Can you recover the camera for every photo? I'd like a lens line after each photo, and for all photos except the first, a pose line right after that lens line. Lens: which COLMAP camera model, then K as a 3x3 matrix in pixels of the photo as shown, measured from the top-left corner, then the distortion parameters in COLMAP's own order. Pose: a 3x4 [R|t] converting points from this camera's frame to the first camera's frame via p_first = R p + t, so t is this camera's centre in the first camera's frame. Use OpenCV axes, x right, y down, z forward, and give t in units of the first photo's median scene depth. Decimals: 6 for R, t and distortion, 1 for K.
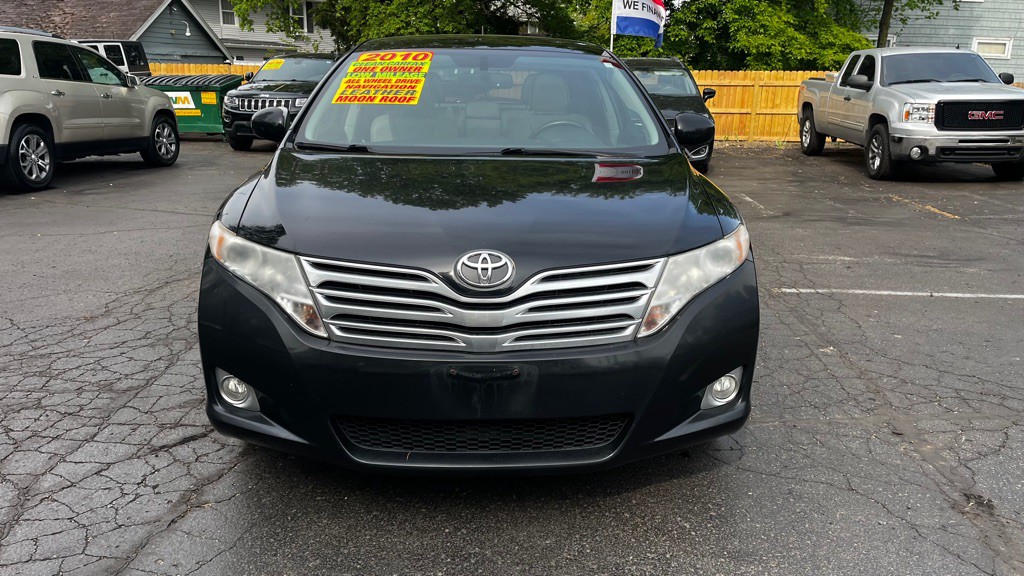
lens RADIAL K [[799.2, 0, 516.0], [0, 799.2, 287.0], [0, 0, 1]] dist [0.086109, -0.104045]
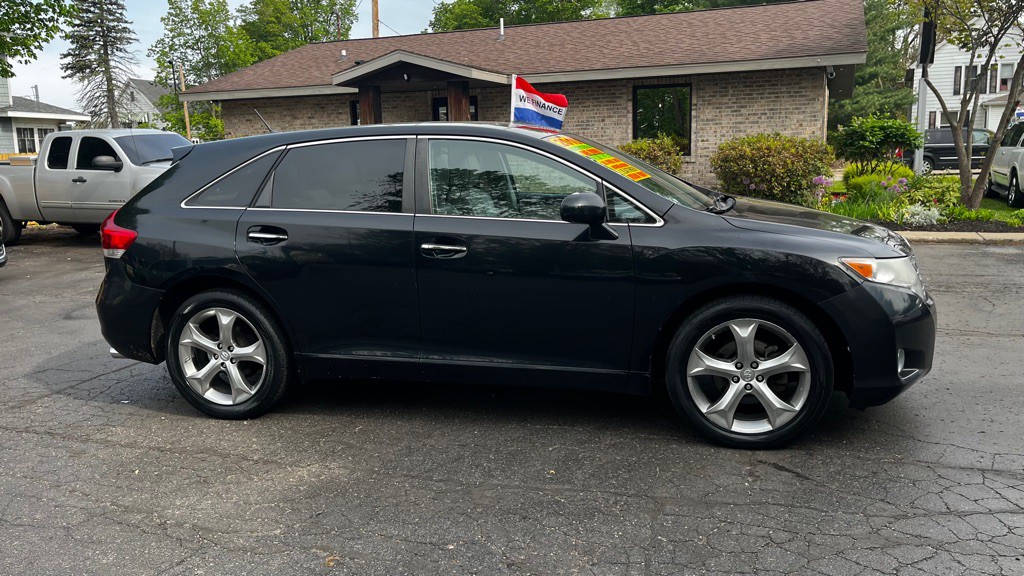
lens RADIAL K [[800.1, 0, 516.8], [0, 800.1, 272.6], [0, 0, 1]] dist [0.083124, -0.103968]
pose [[0.297084, -0.179670, 0.937795, -1.355971], [0.281313, 0.955016, 0.093853, -0.258324], [-0.912472, 0.235931, 0.334263, 0.805542]]
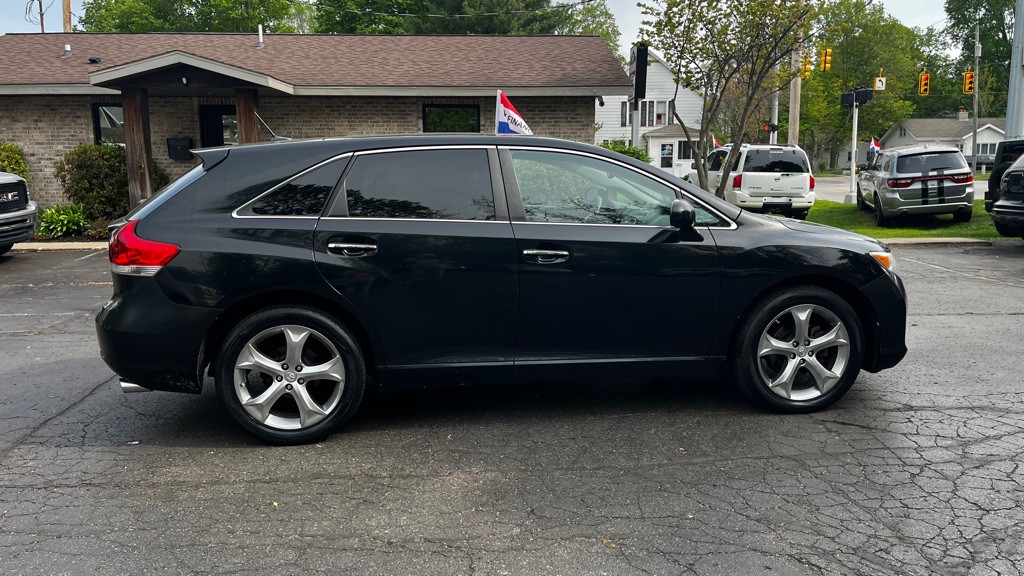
lens RADIAL K [[799.2, 0, 516.0], [0, 799.2, 287.0], [0, 0, 1]] dist [0.086109, -0.104045]
pose [[-0.095591, -0.178871, 0.979218, -1.488915], [0.262681, 0.944320, 0.198139, -0.418225], [-0.960136, 0.276162, -0.043282, 1.394572]]
